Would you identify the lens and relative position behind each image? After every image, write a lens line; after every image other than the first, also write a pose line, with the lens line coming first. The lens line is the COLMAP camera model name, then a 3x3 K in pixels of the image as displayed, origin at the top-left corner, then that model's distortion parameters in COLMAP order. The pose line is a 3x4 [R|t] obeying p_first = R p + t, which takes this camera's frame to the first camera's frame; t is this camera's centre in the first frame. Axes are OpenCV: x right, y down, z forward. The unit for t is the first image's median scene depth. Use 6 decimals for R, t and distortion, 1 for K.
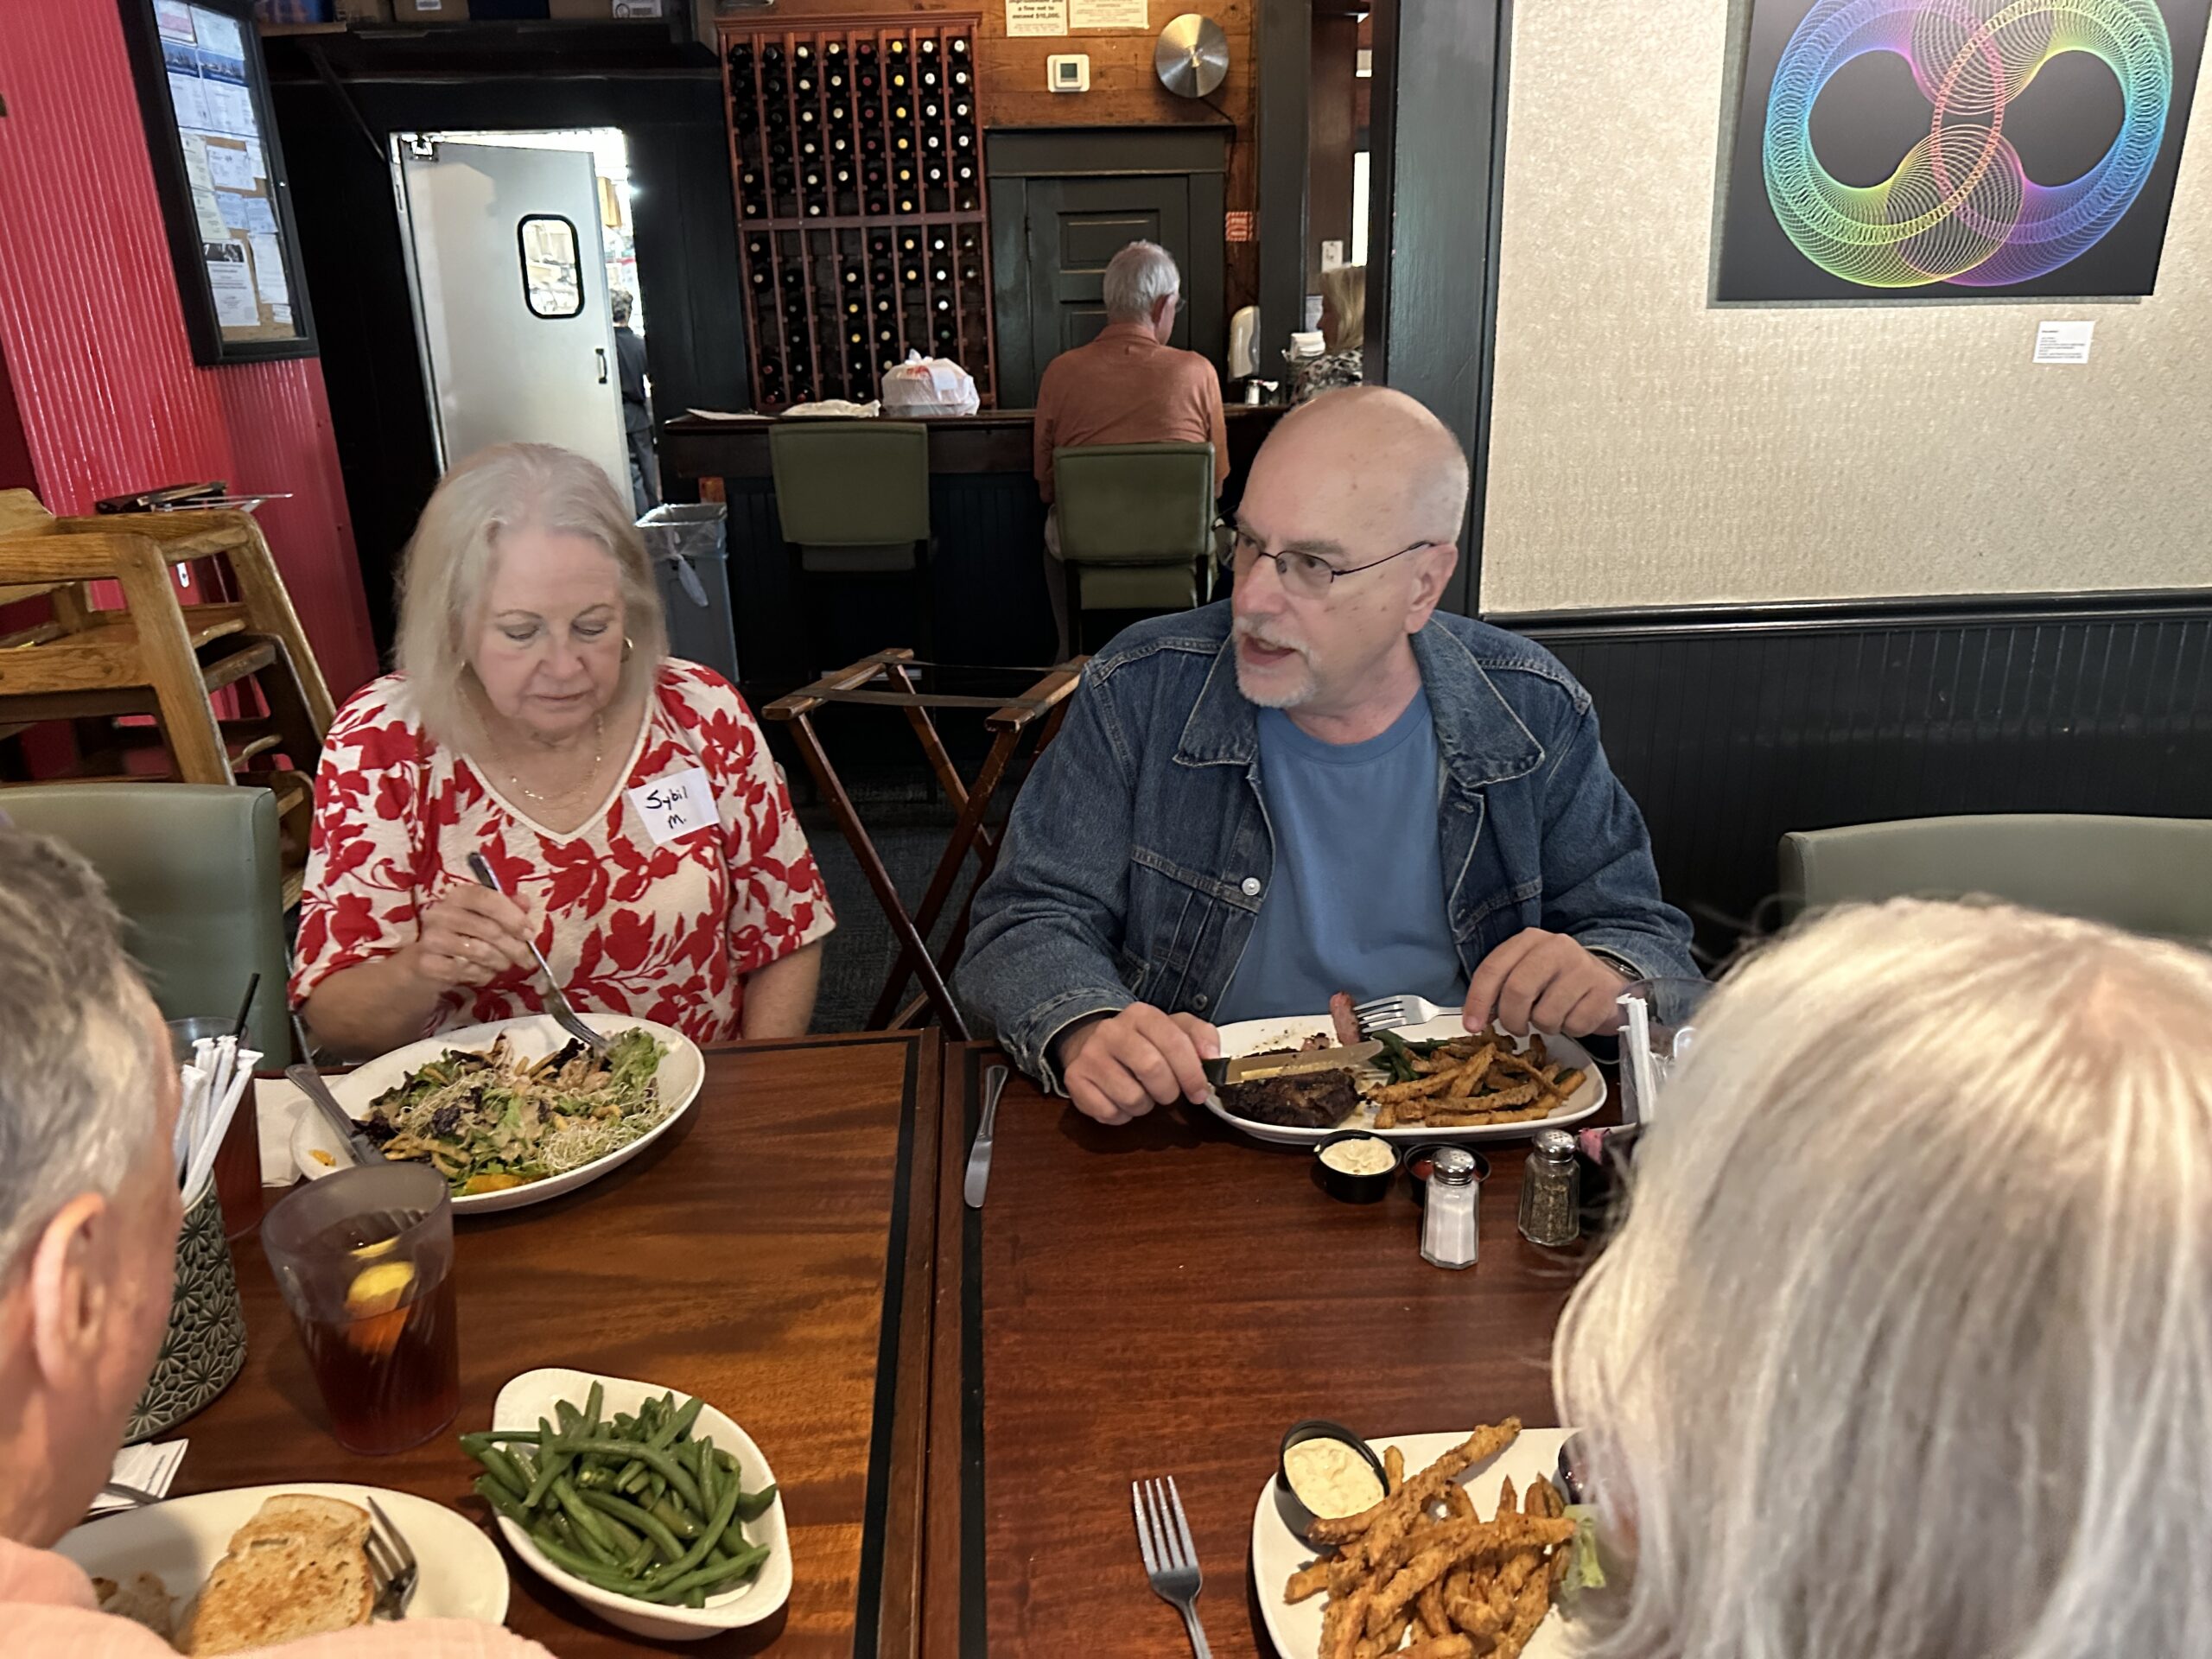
lens RADIAL K [[1584.4, 0, 1114.5], [0, 1584.4, 799.7], [0, 0, 1]] dist [0.067927, -0.062583]
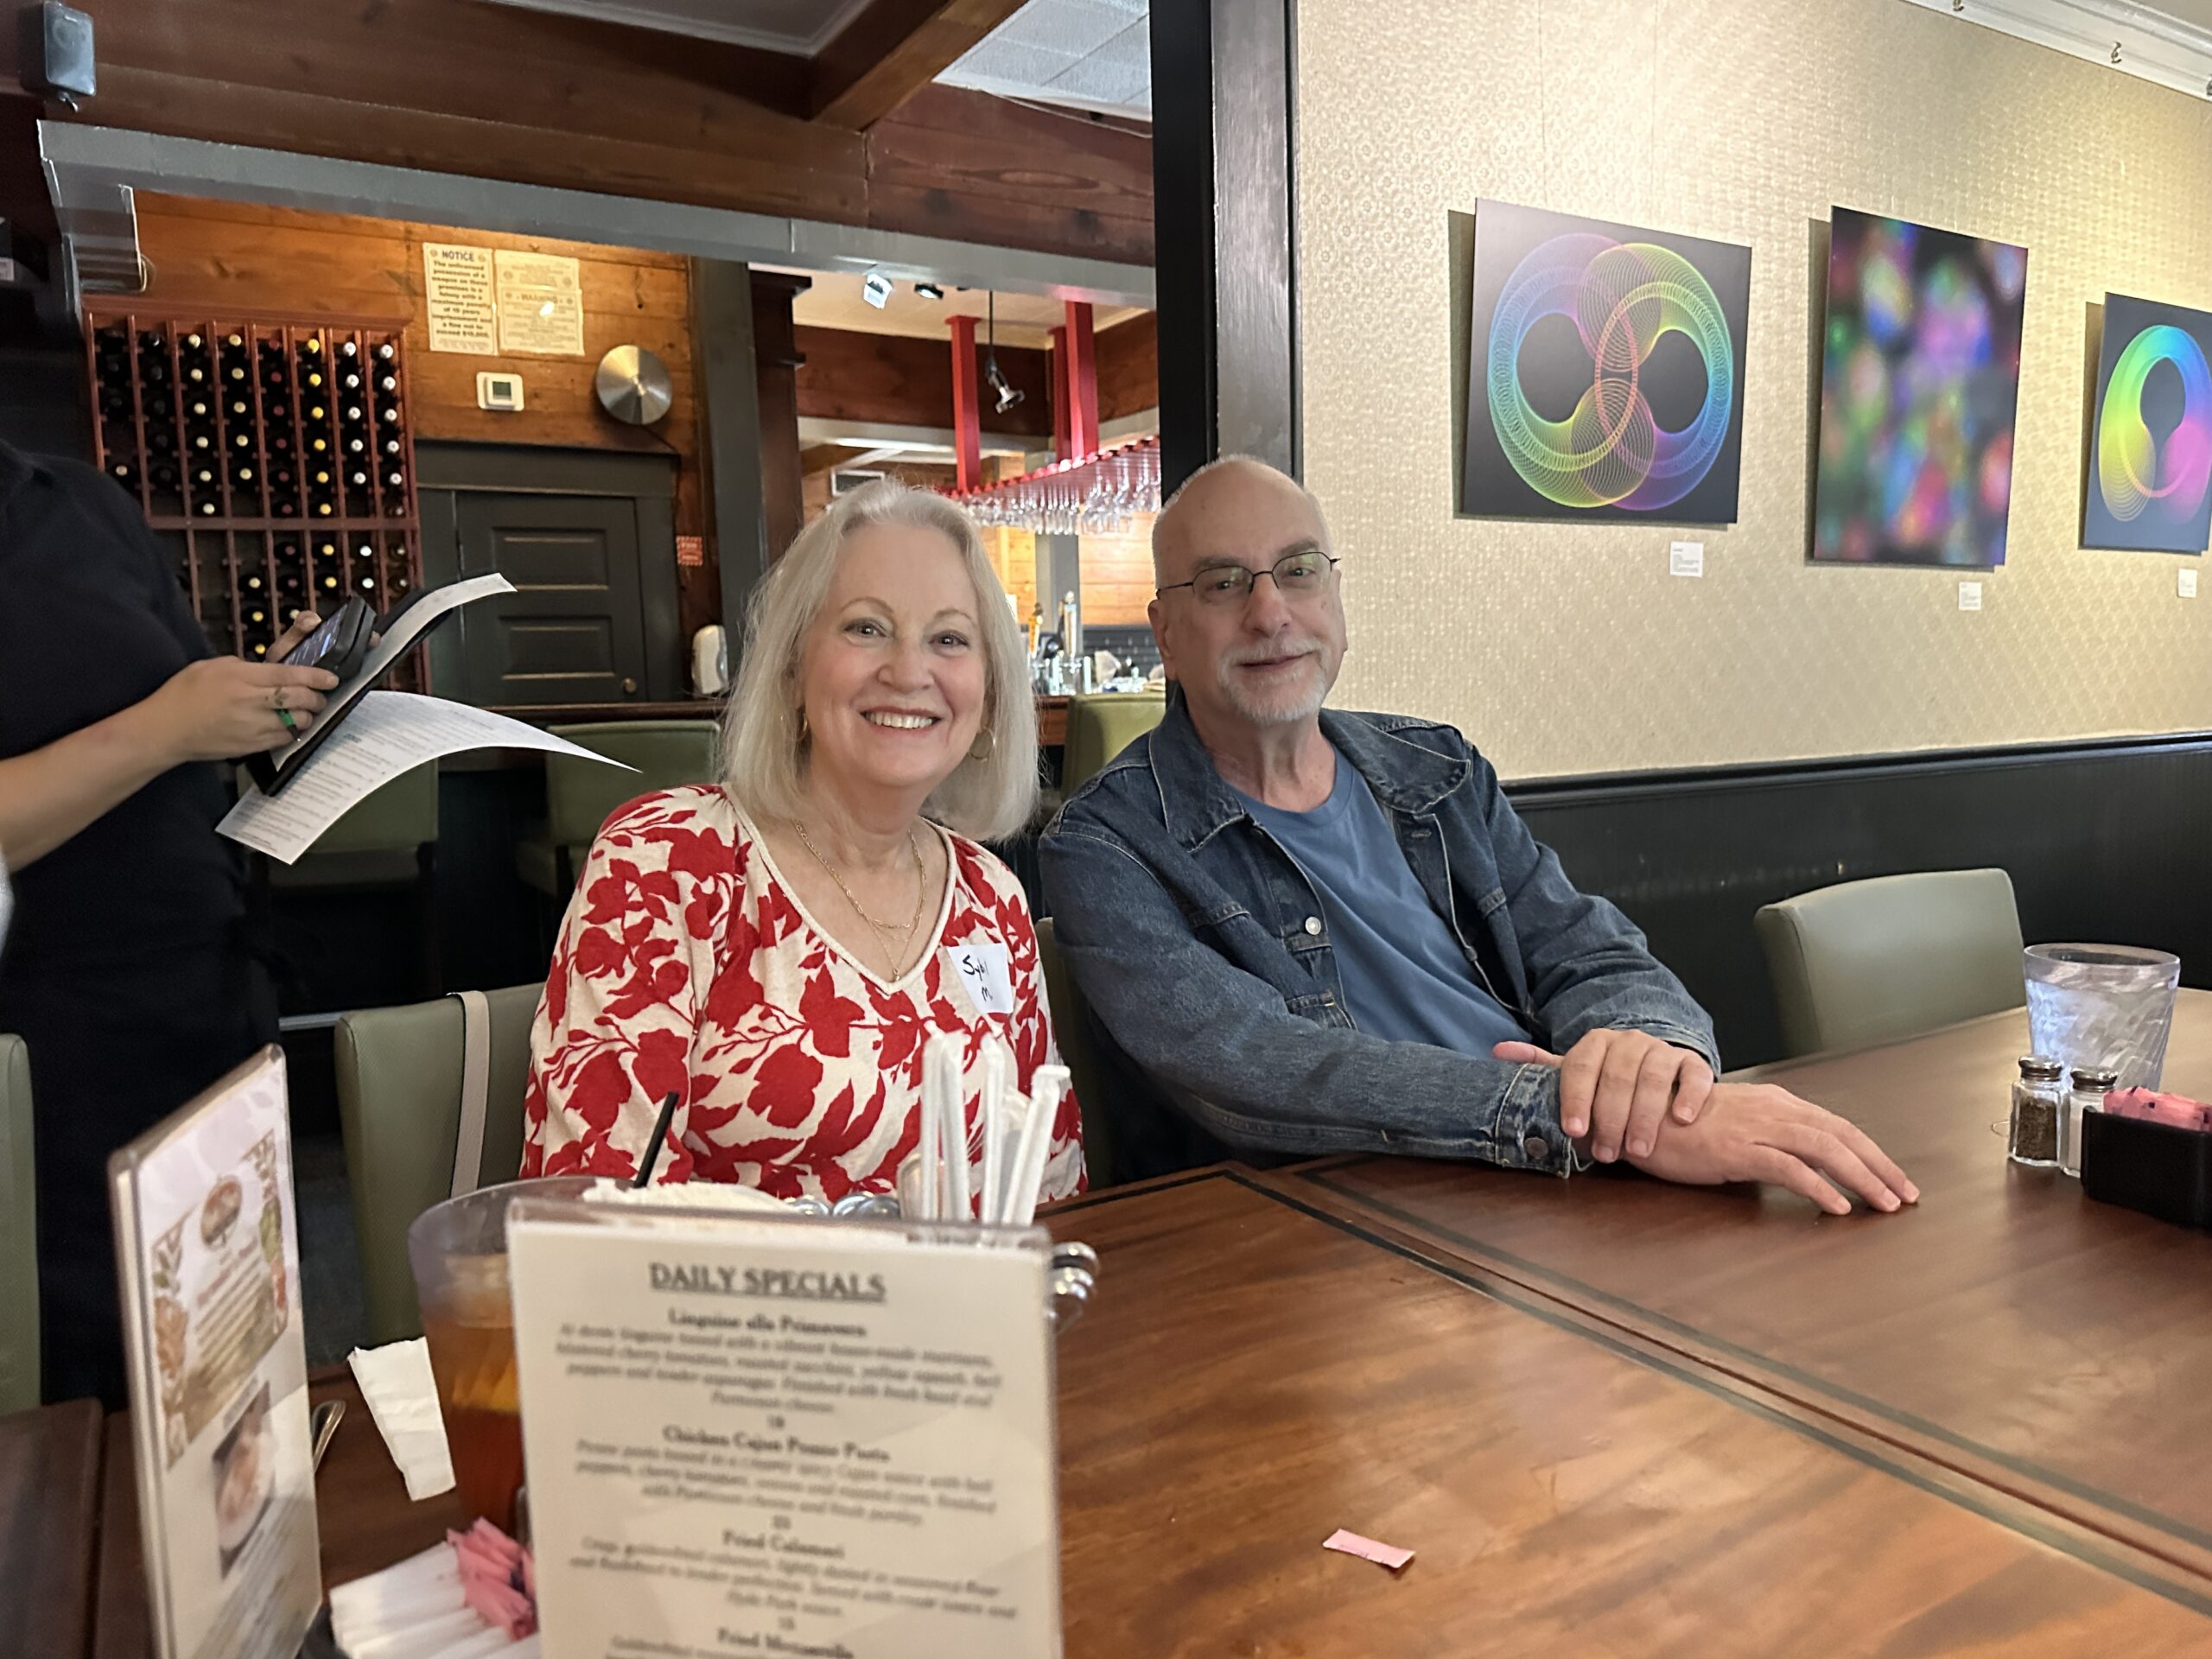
lens RADIAL K [[1584.4, 0, 1088.3], [0, 1584.4, 830.5], [0, 0, 1]] dist [0.067927, -0.062583]
pose [[0.899953, -0.043092, 0.433852, -0.145572], [0.137850, 0.972178, -0.189385, 0.033886], [-0.413621, 0.230245, 0.880855, 0.072025]]
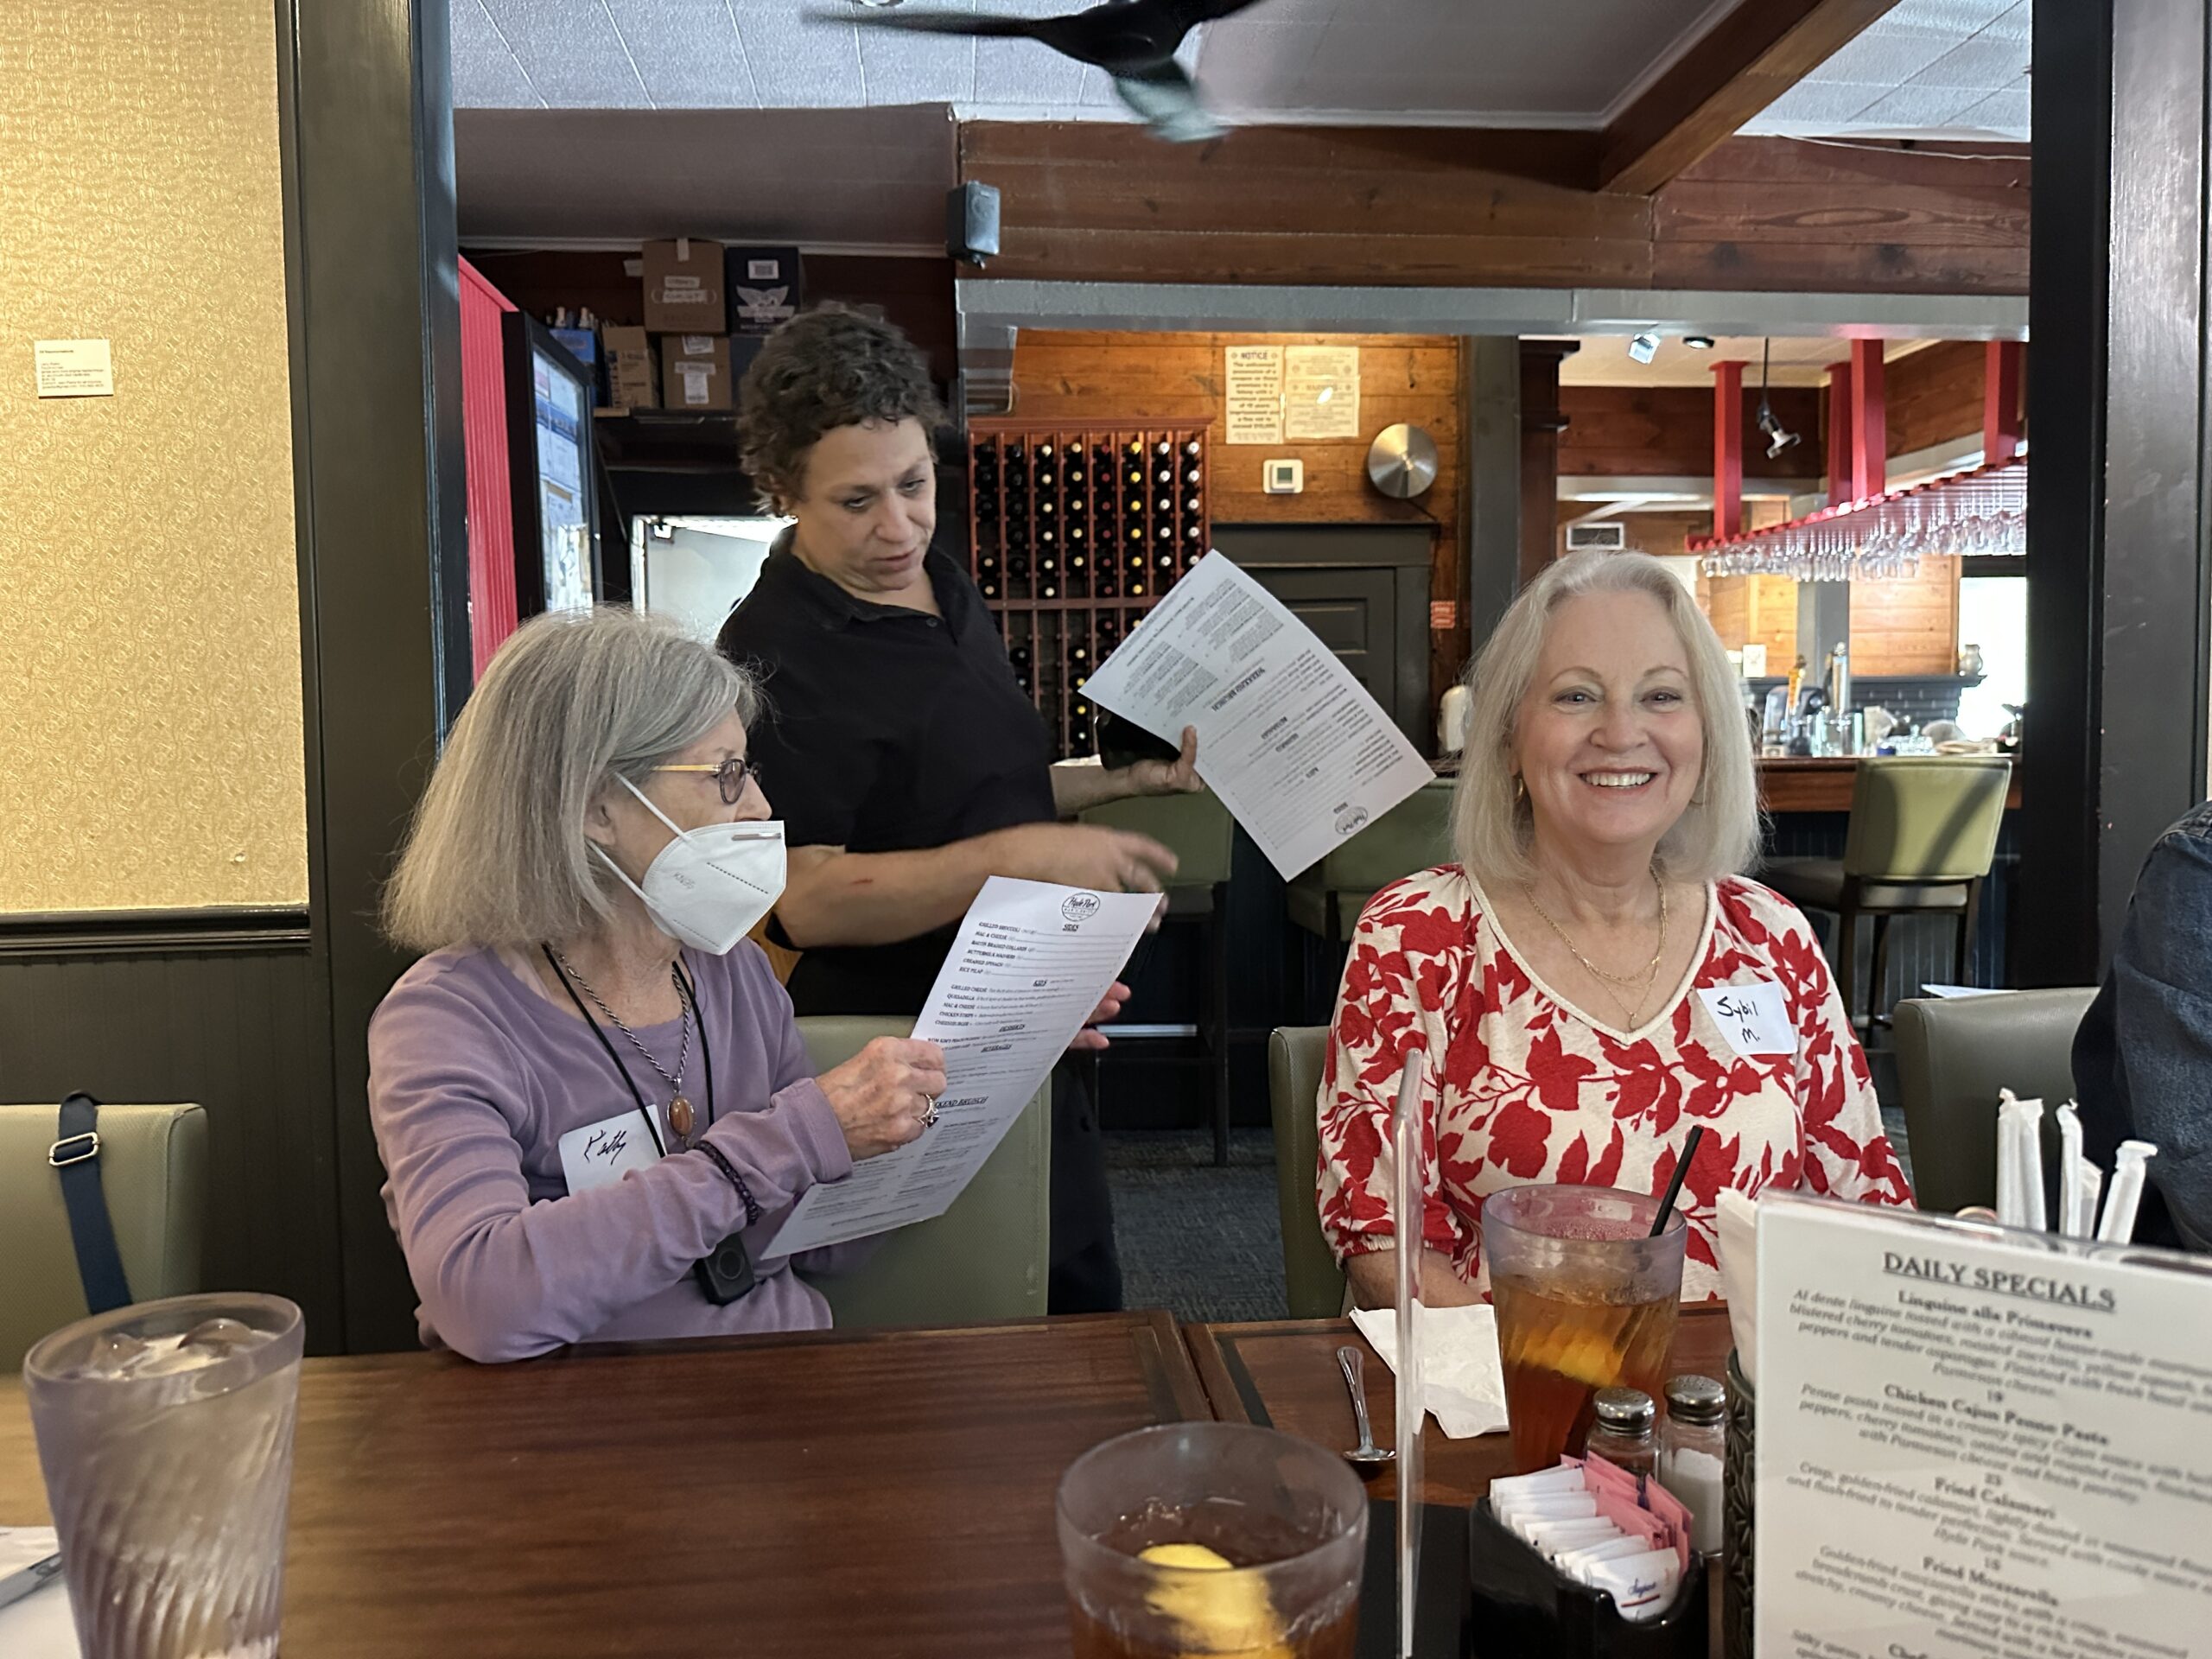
lens RADIAL K [[1584.4, 0, 1122.8], [0, 1584.4, 843.5], [0, 0, 1]] dist [0.067927, -0.062583]
pose [[0.999135, 0.004442, 0.041354, -0.183502], [0.005795, 0.969712, -0.244183, 0.036240], [-0.041186, 0.244212, 0.968847, 0.054073]]
